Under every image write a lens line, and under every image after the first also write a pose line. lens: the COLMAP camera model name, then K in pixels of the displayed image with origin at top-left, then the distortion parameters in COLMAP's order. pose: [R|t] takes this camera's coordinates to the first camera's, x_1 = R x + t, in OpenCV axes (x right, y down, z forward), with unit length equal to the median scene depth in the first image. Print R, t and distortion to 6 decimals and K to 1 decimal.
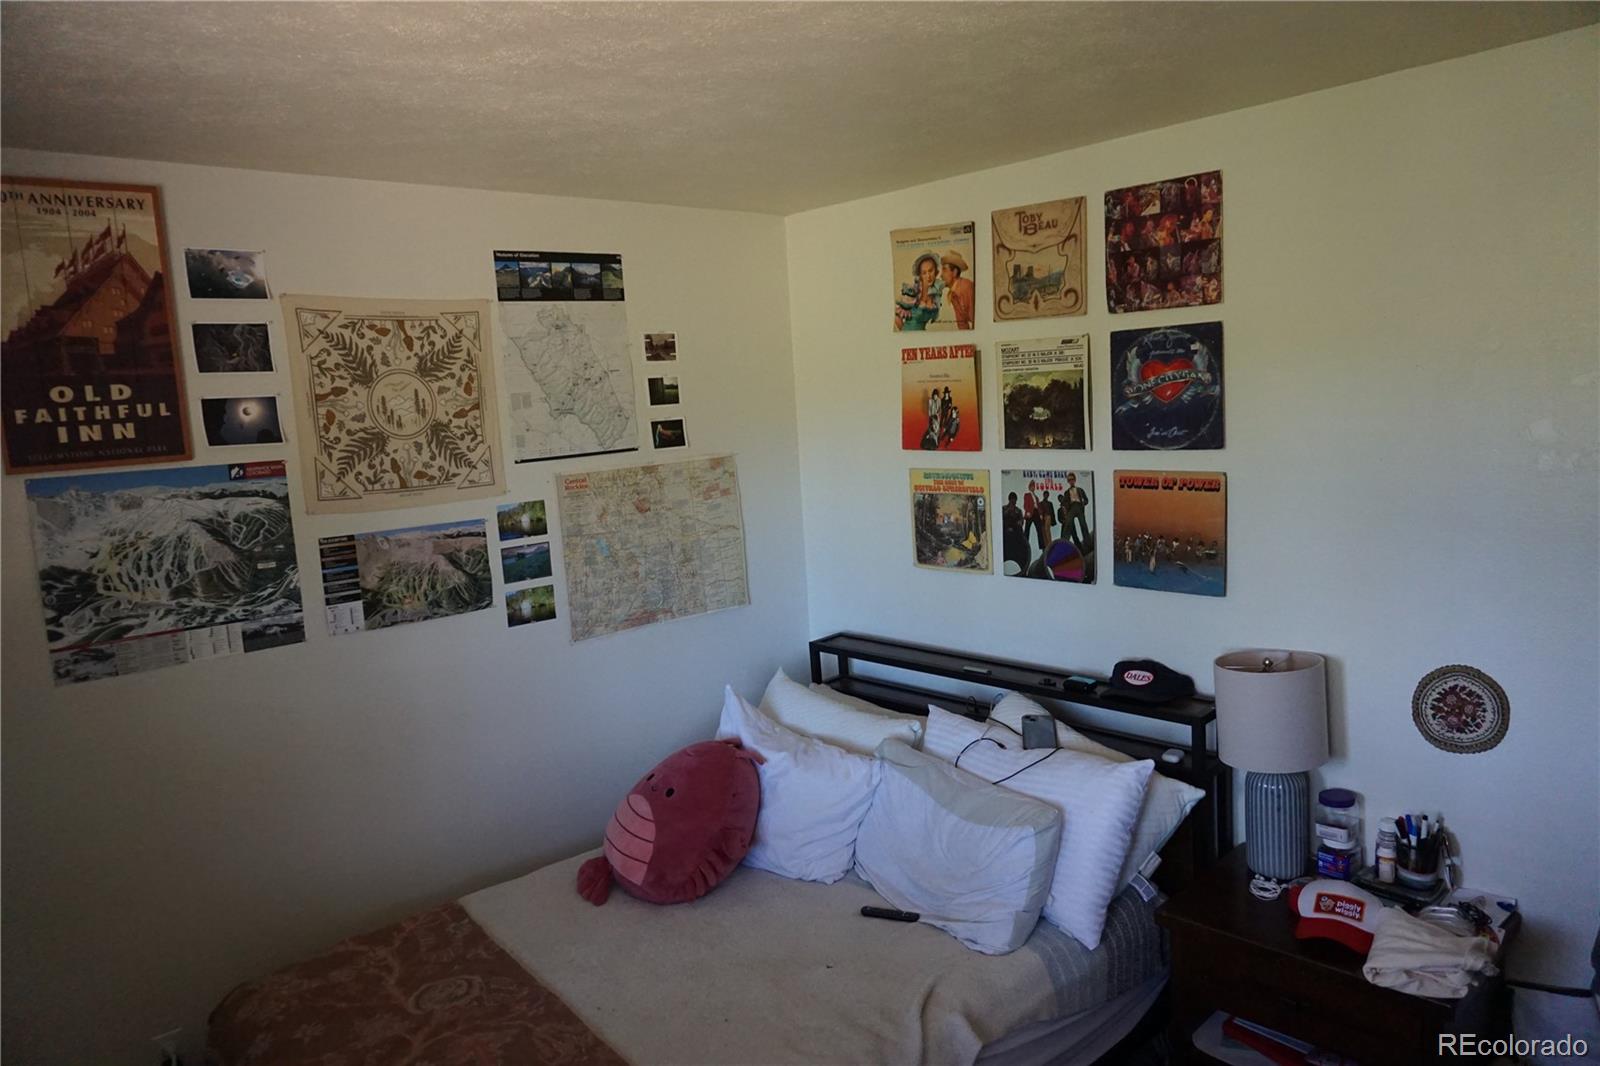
lens RADIAL K [[1082.4, 0, 800.0], [0, 1082.4, 533.0], [0, 0, 1]] dist [-0.039556, 0.029474]
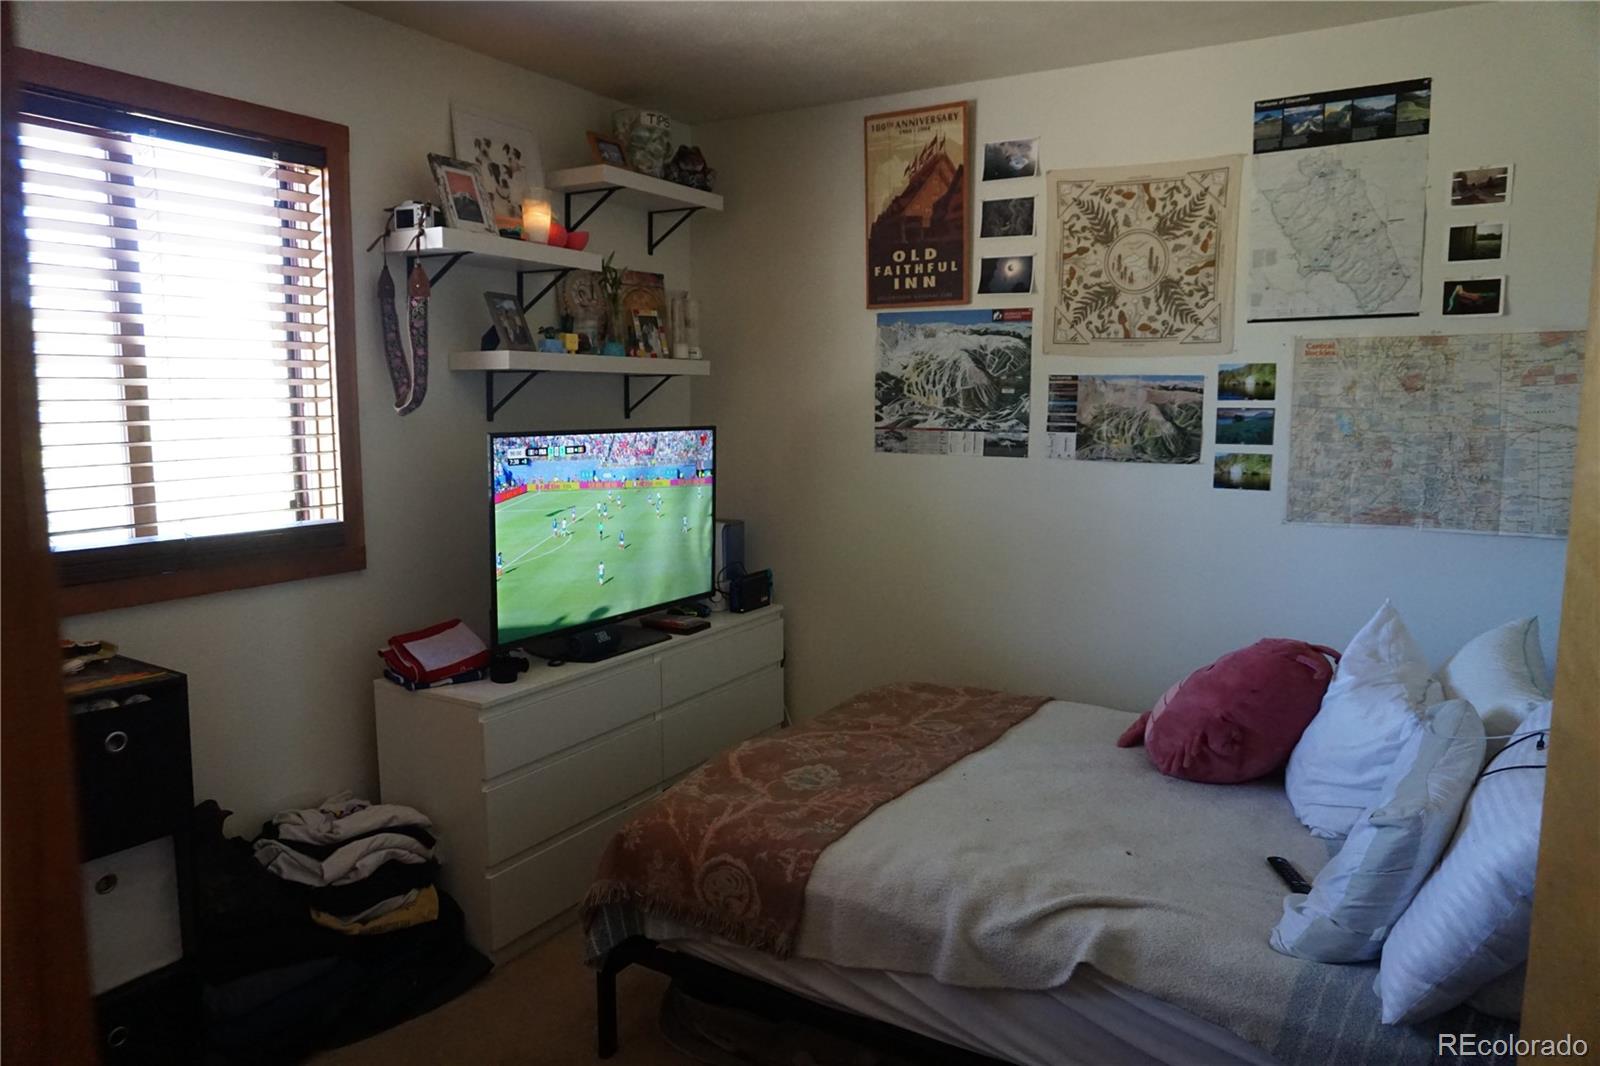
lens RADIAL K [[1082.4, 0, 800.0], [0, 1082.4, 533.0], [0, 0, 1]] dist [-0.039556, 0.029474]
pose [[0.279120, 0.174999, -0.944176, 0.610043], [-0.142995, 0.979866, 0.139342, 0.047144], [0.949550, 0.096119, 0.298524, 0.366051]]
